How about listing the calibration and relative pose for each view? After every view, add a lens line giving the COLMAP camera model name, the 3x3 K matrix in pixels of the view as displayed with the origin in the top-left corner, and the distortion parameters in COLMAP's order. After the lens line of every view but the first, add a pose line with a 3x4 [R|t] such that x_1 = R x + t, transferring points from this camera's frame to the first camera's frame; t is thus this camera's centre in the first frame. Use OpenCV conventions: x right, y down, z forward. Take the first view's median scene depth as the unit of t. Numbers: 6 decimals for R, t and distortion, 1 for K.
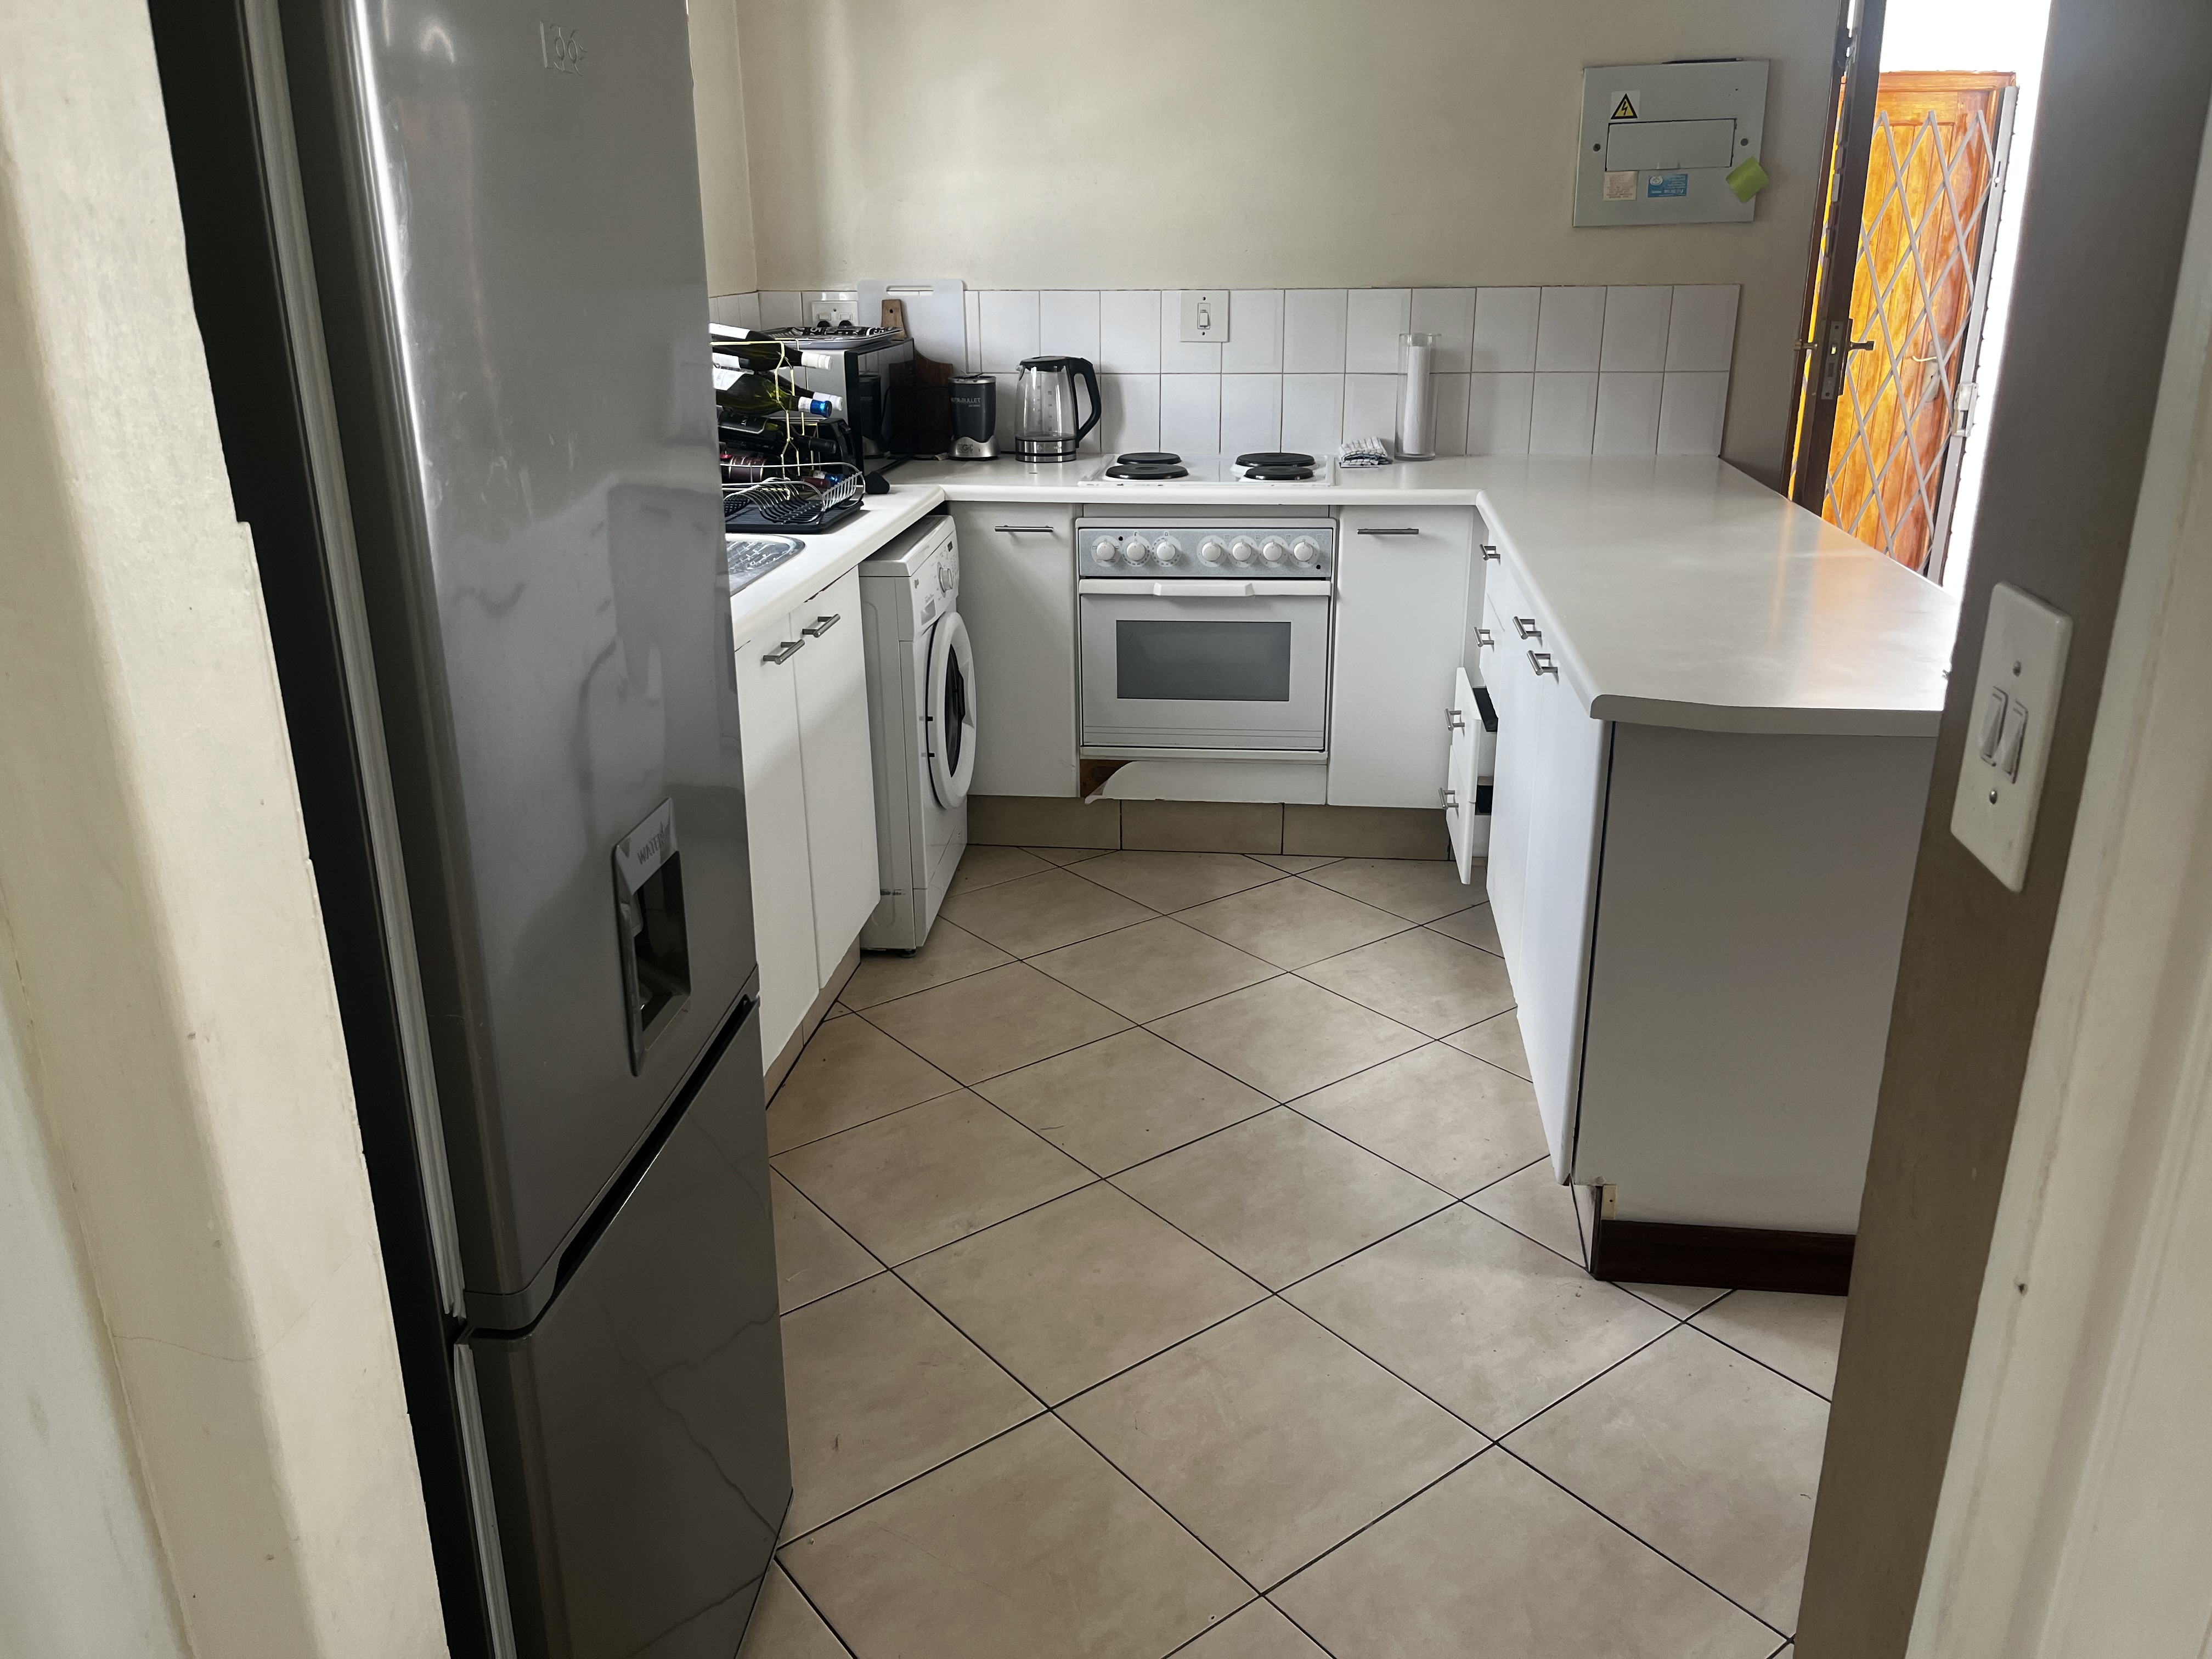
lens RADIAL K [[1674.3, 0, 1106.0], [0, 1674.3, 829.5], [0, 0, 1]] dist [0.032757, -0.078627]
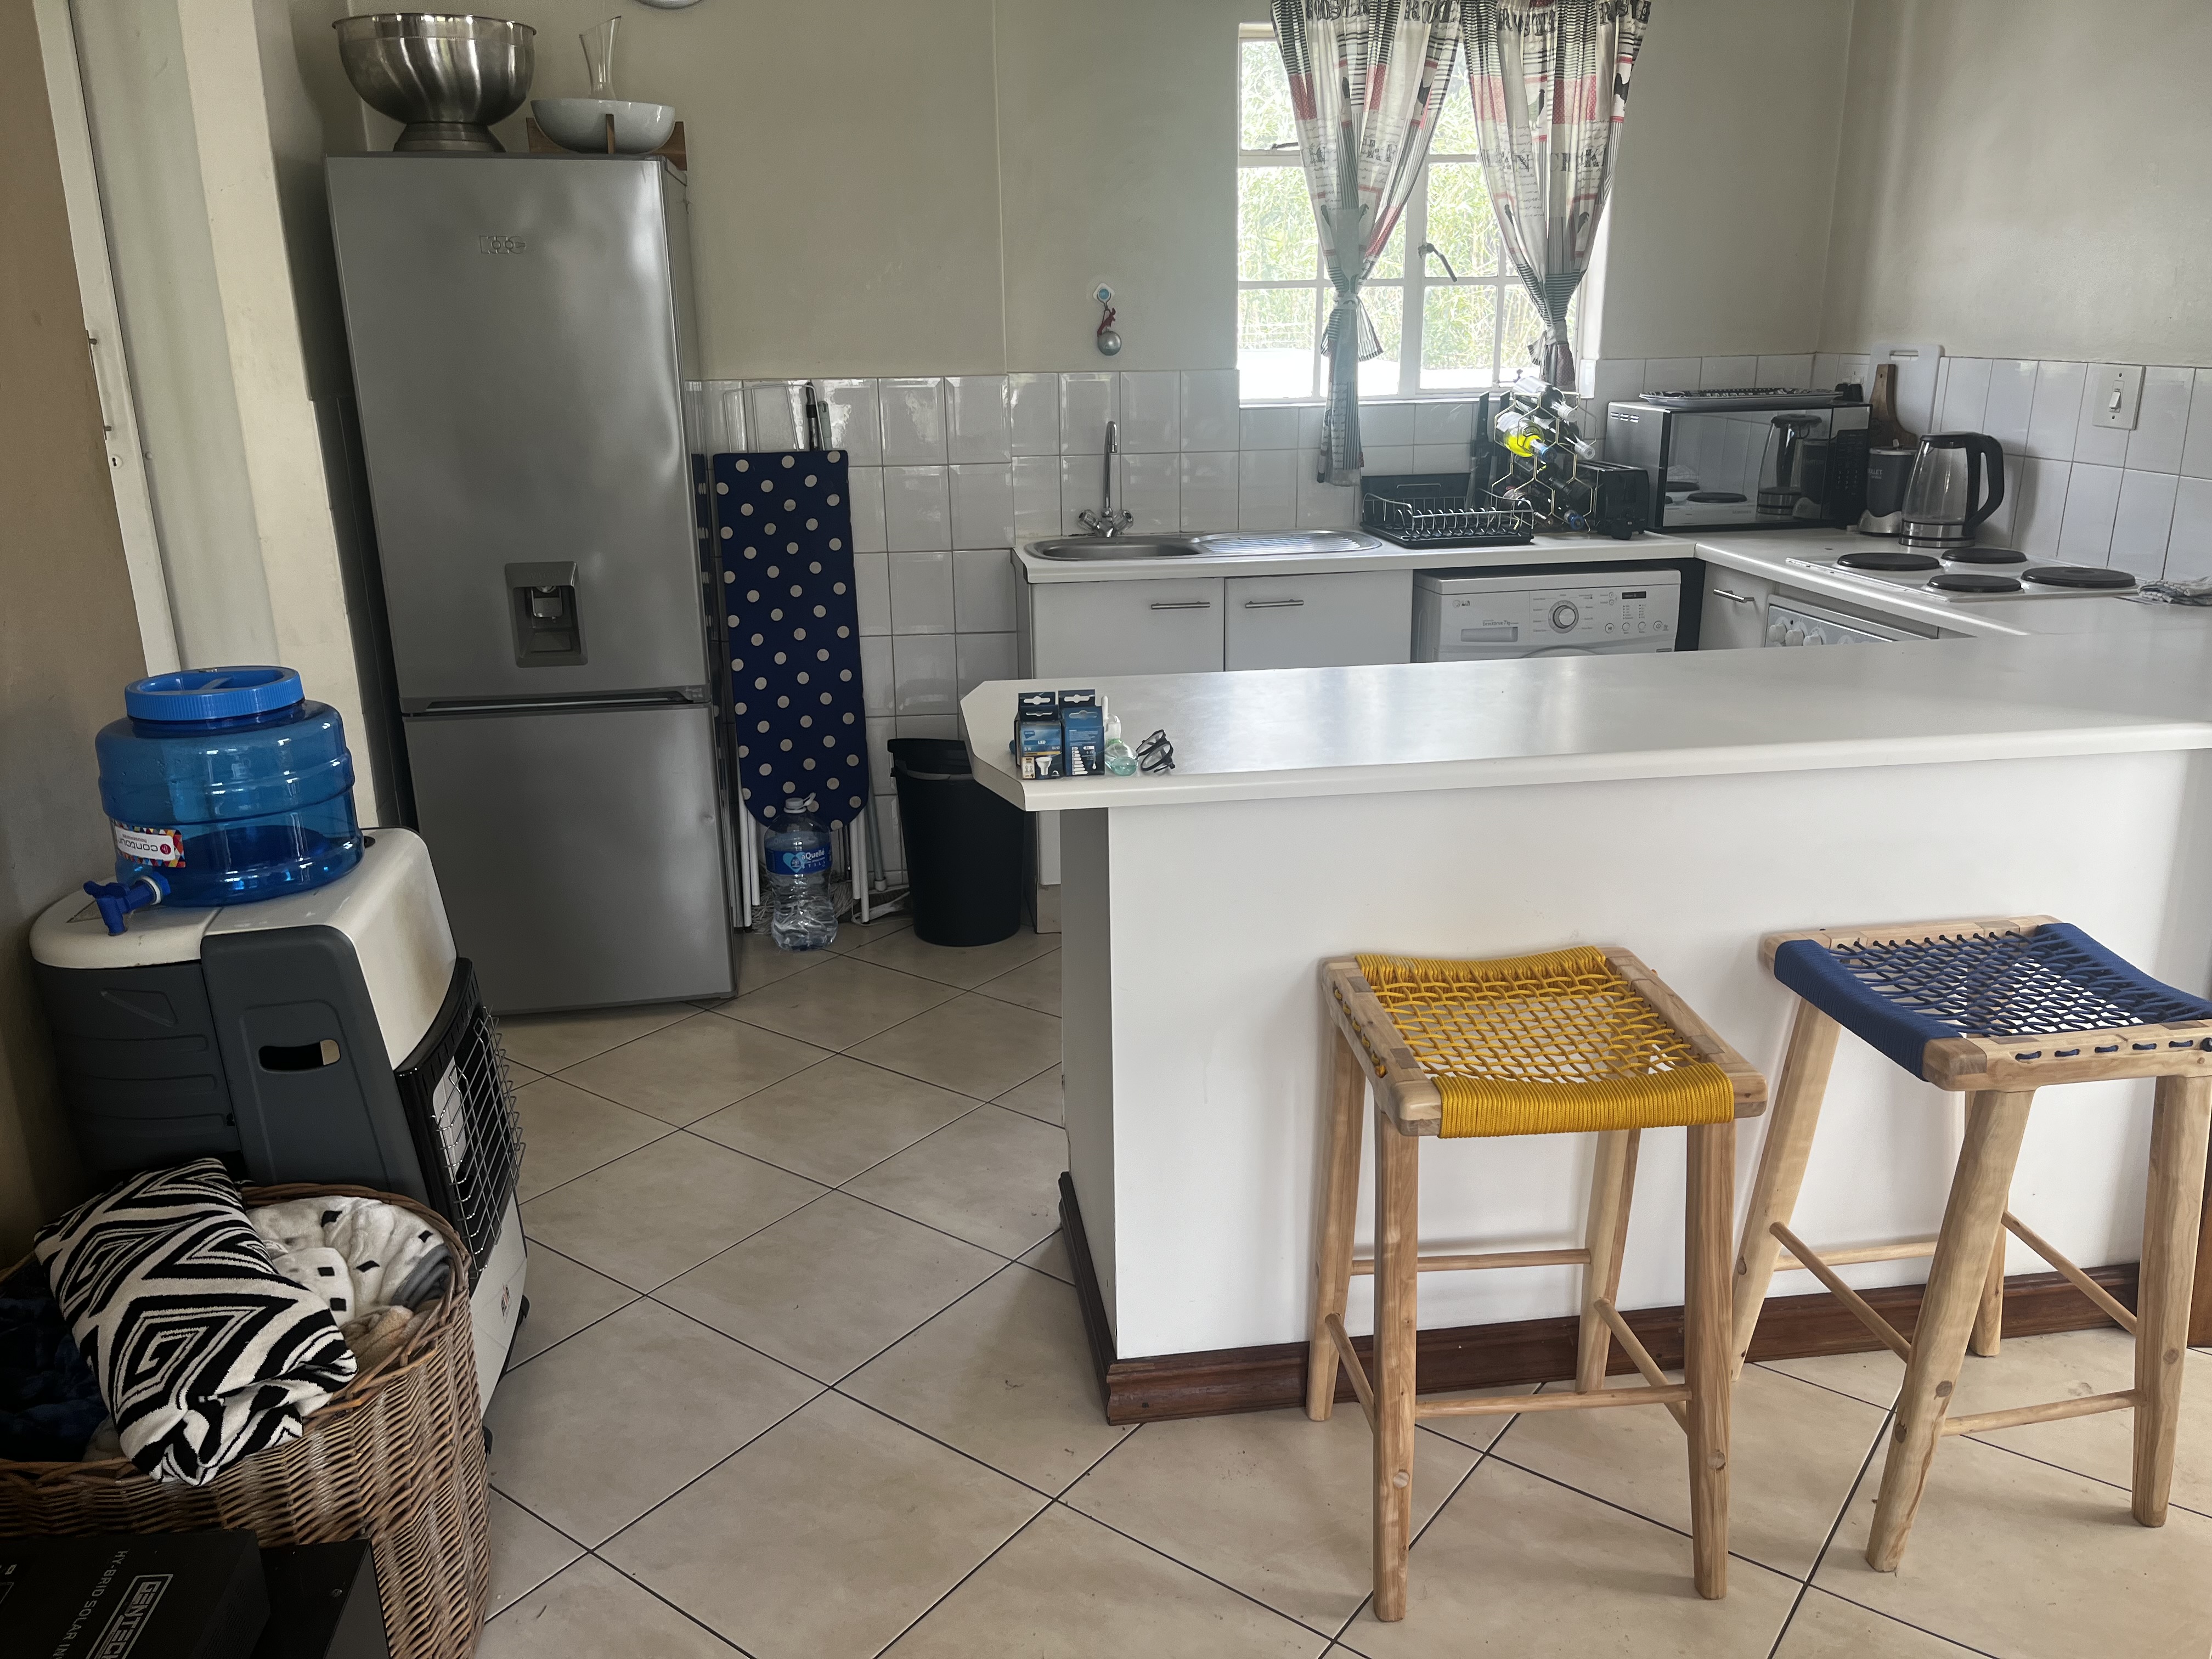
lens RADIAL K [[1674.3, 0, 1106.0], [0, 1674.3, 829.5], [0, 0, 1]] dist [0.032757, -0.078627]
pose [[0.250115, 0.277847, -0.927493, 0.731162], [-0.305624, 0.931620, 0.196667, -0.120449], [0.918715, 0.234275, 0.317929, 0.347317]]
